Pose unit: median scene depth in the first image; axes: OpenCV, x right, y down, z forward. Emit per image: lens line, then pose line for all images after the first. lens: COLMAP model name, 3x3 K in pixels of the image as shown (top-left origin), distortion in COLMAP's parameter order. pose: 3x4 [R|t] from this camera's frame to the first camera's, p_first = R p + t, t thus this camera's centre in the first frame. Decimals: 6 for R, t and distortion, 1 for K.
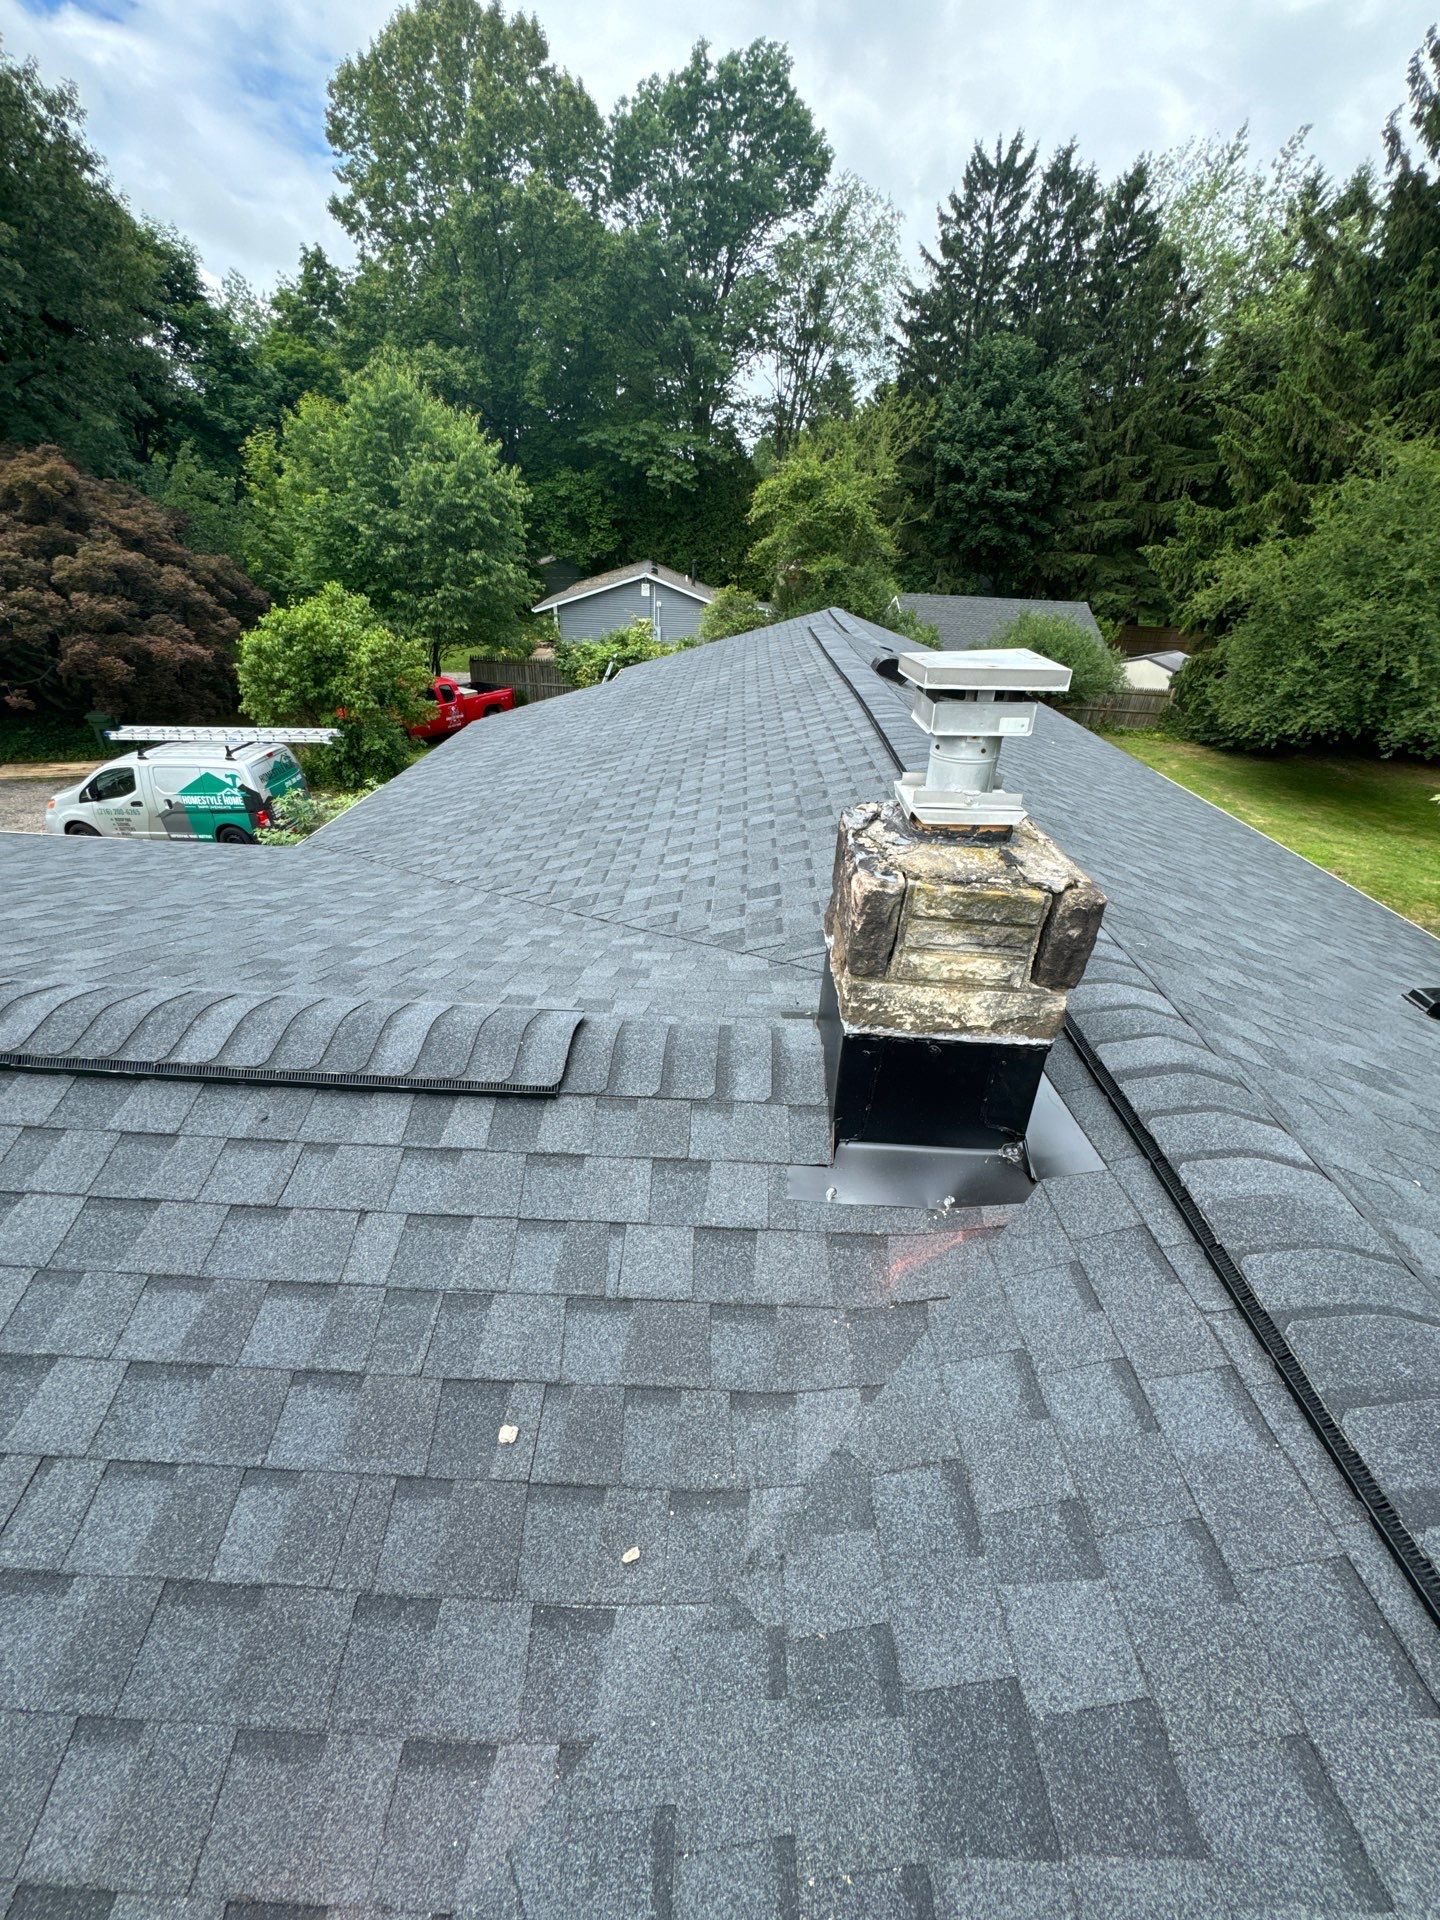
lens RADIAL K [[767.4, 0, 720.0], [0, 767.4, 960.0], [0, 0, 1]] dist [0.000297, 0.000502]
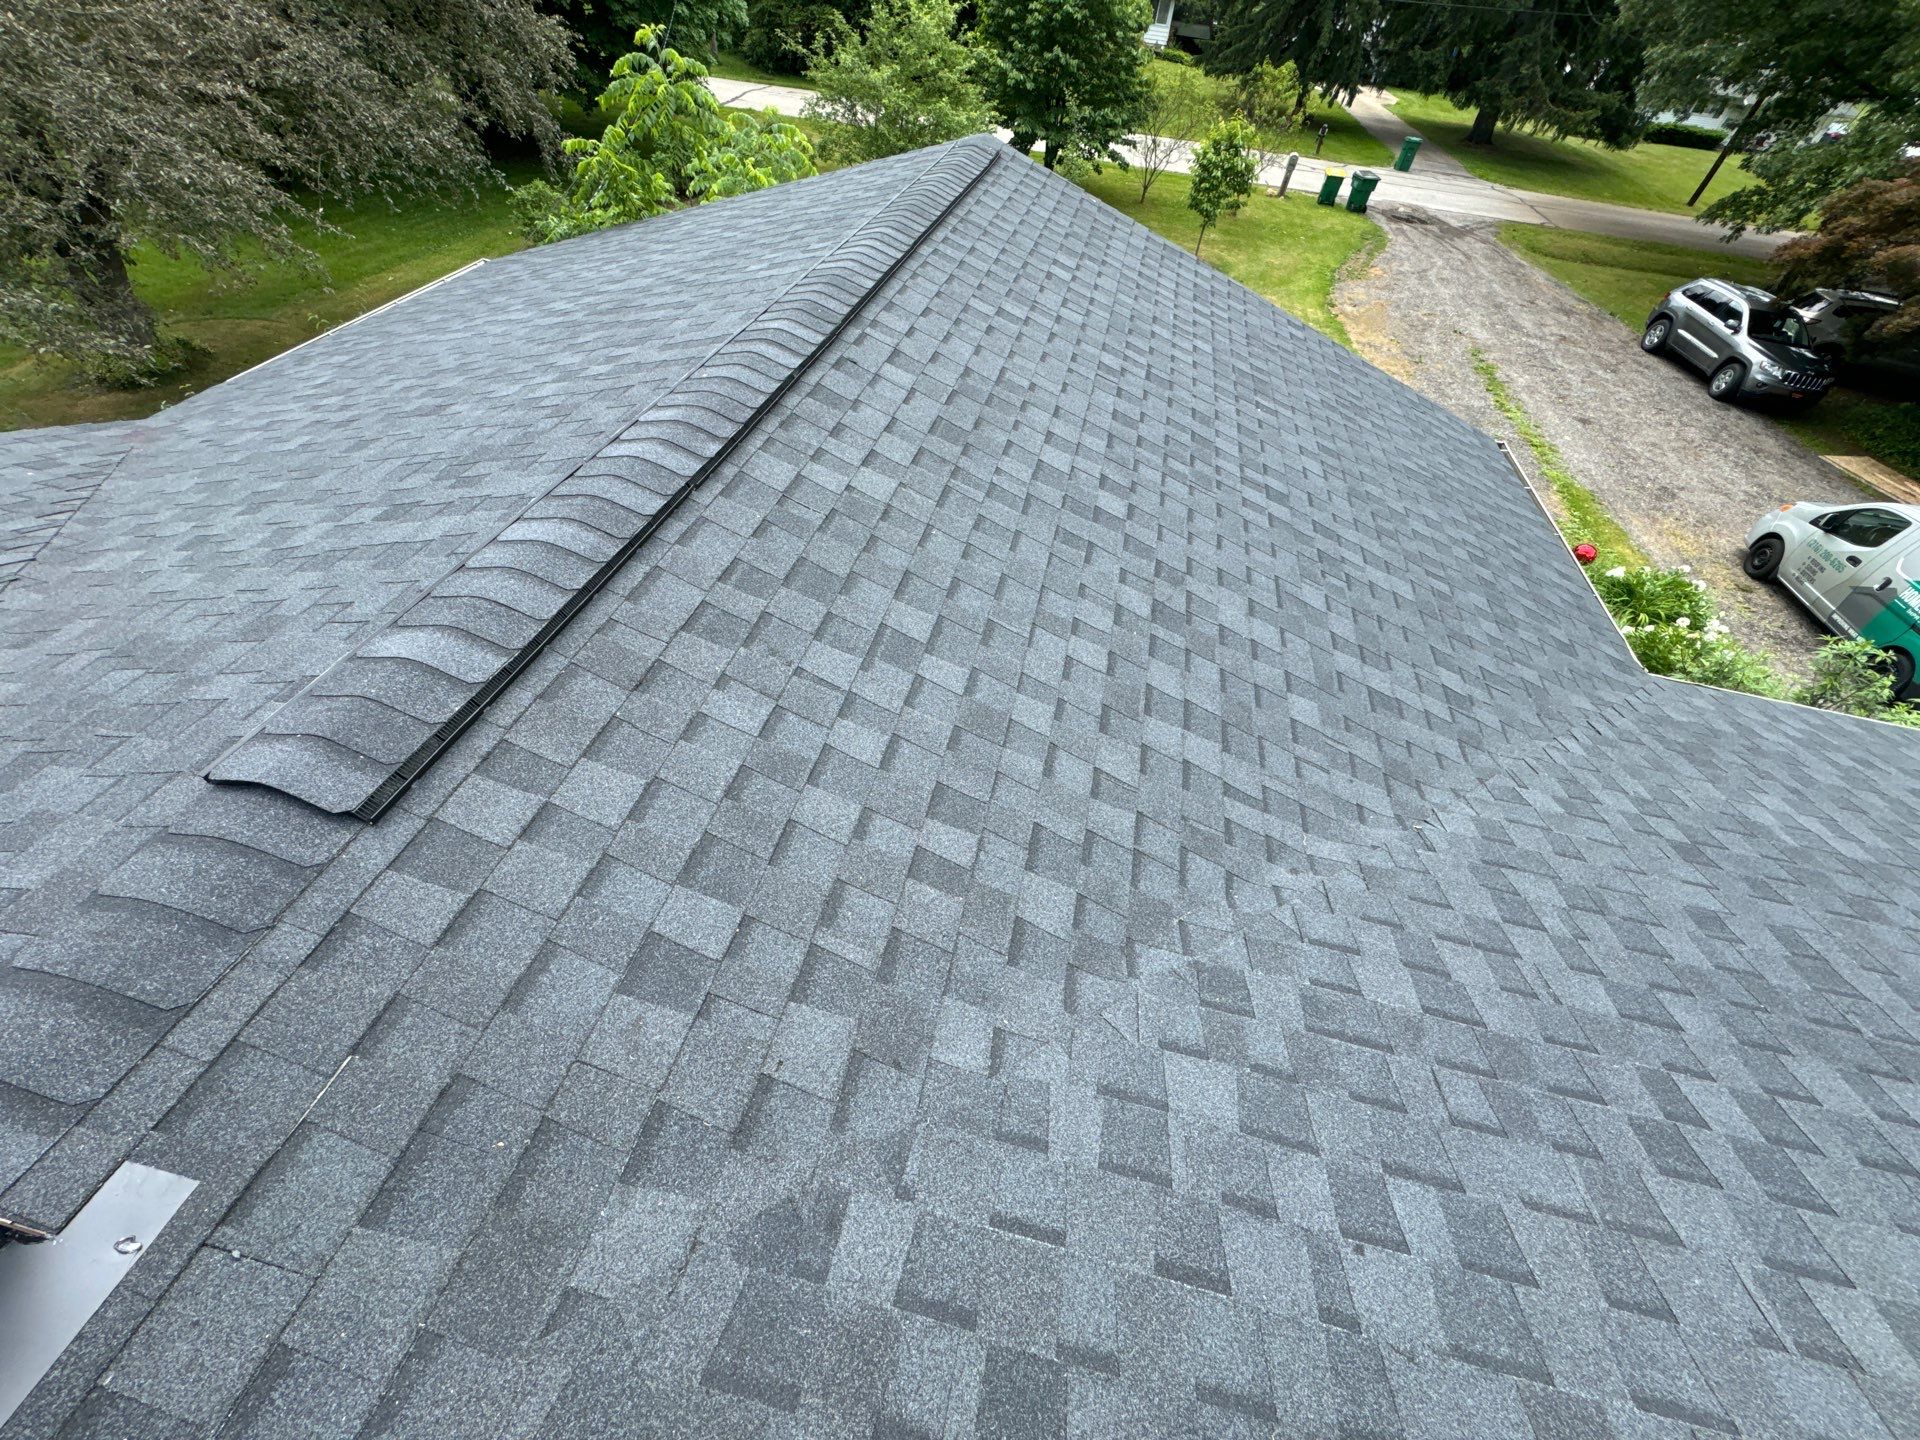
lens RADIAL K [[767.4, 0, 960.4], [0, 767.4, 716.0], [0, 0, 1]] dist [0.000297, 0.000502]
pose [[-0.177236, 0.668302, -0.722467, 0.015194], [-0.564952, 0.532005, 0.630714, -0.066830], [0.805864, 0.519945, 0.283268, 0.113595]]
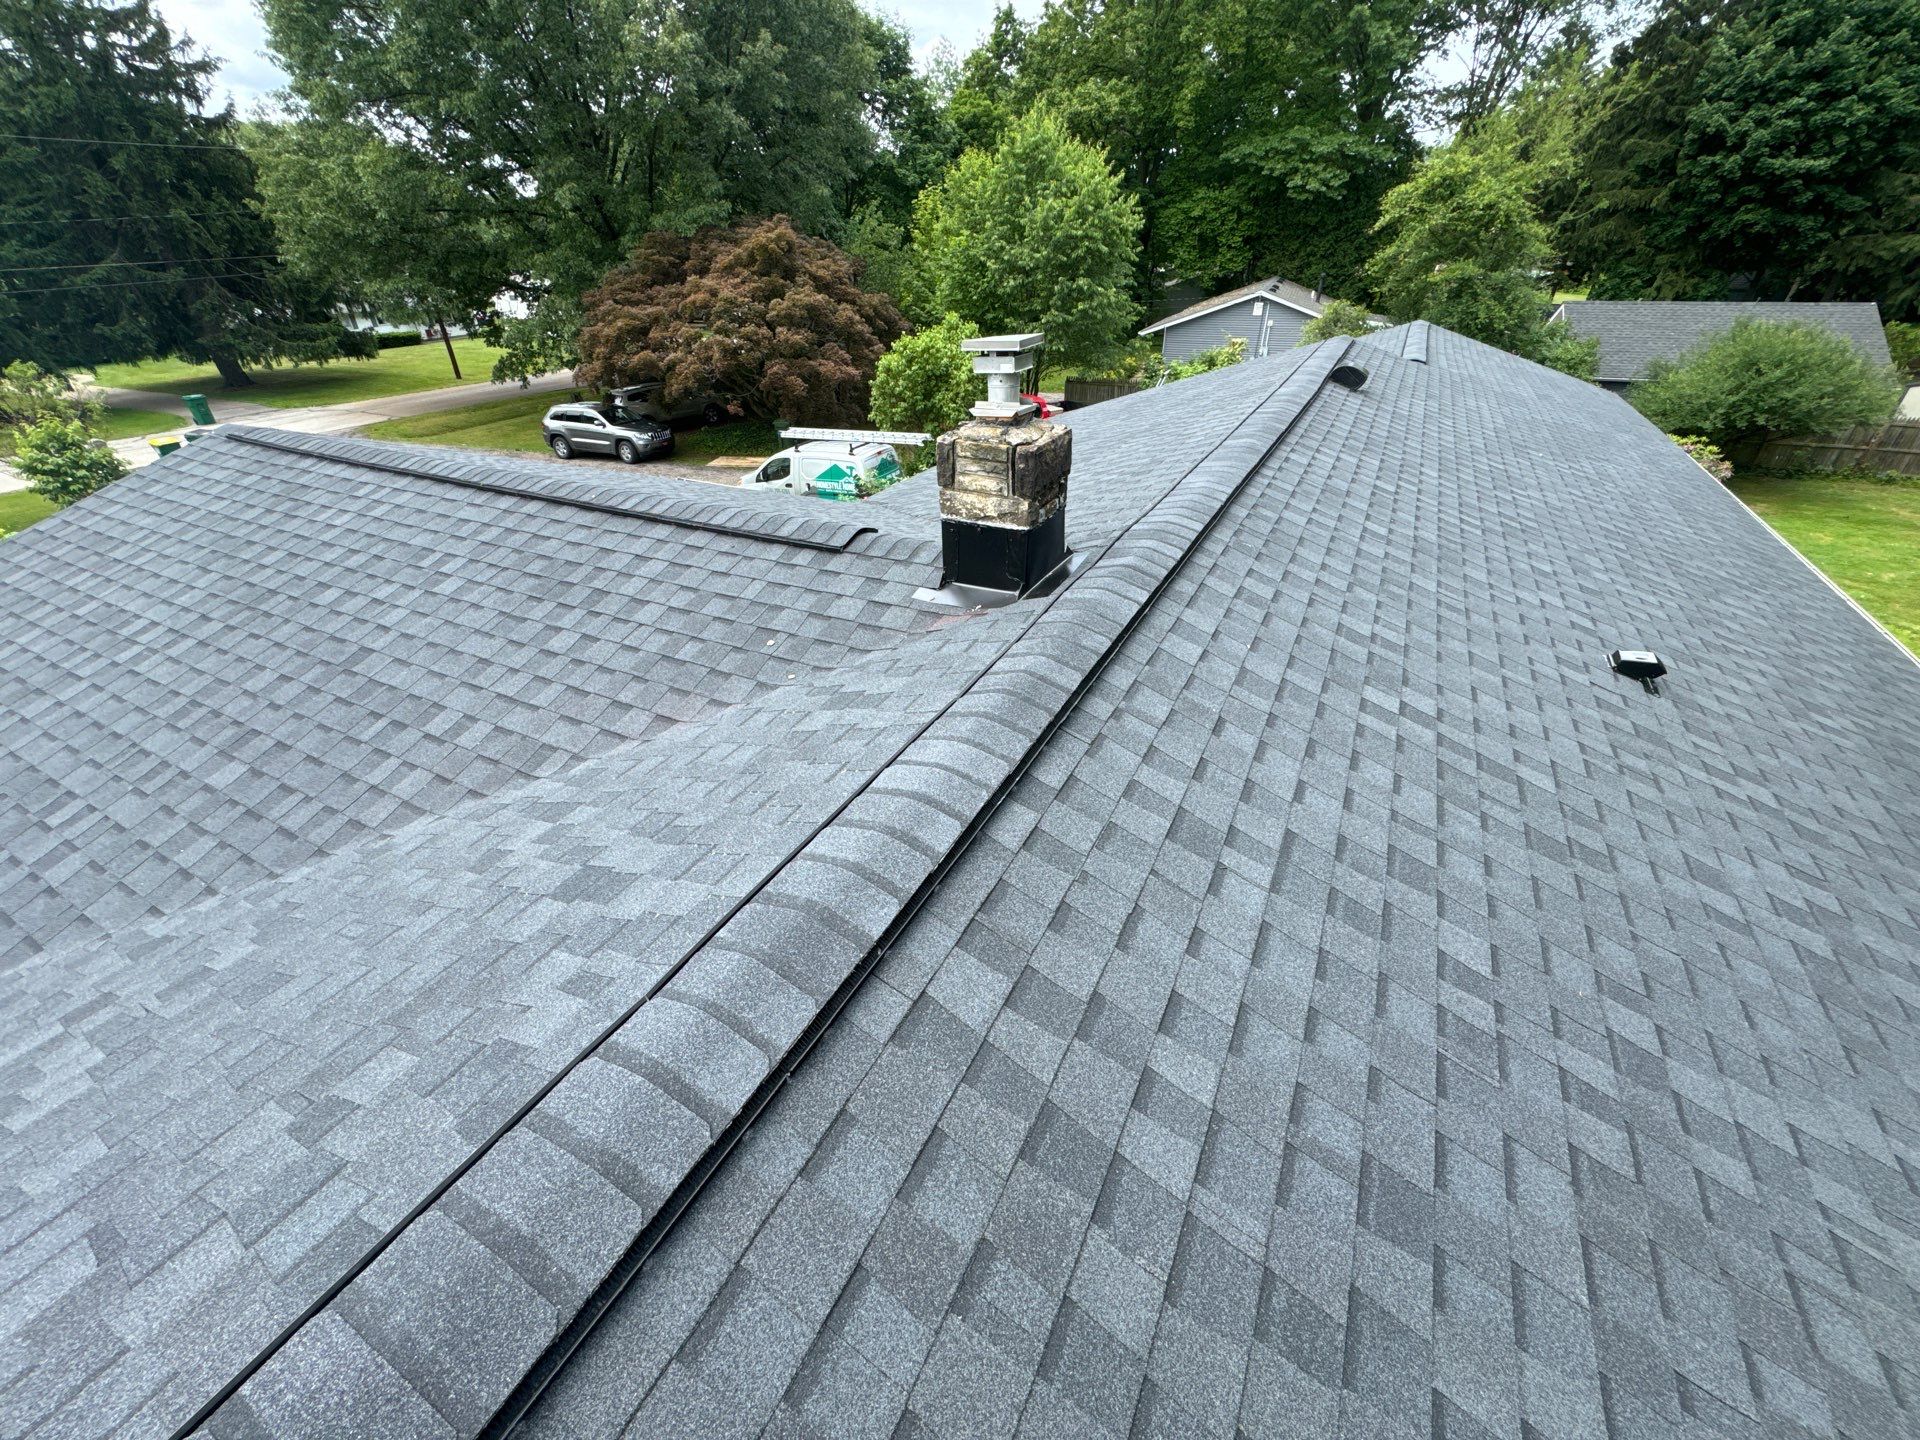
lens RADIAL K [[767.4, 0, 960.4], [0, 767.4, 716.0], [0, 0, 1]] dist [0.000297, 0.000502]
pose [[0.896587, 0.177911, -0.405560, 0.081660], [-0.164022, 0.984036, 0.069066, 0.033434], [0.411373, 0.004598, 0.911456, -0.064805]]
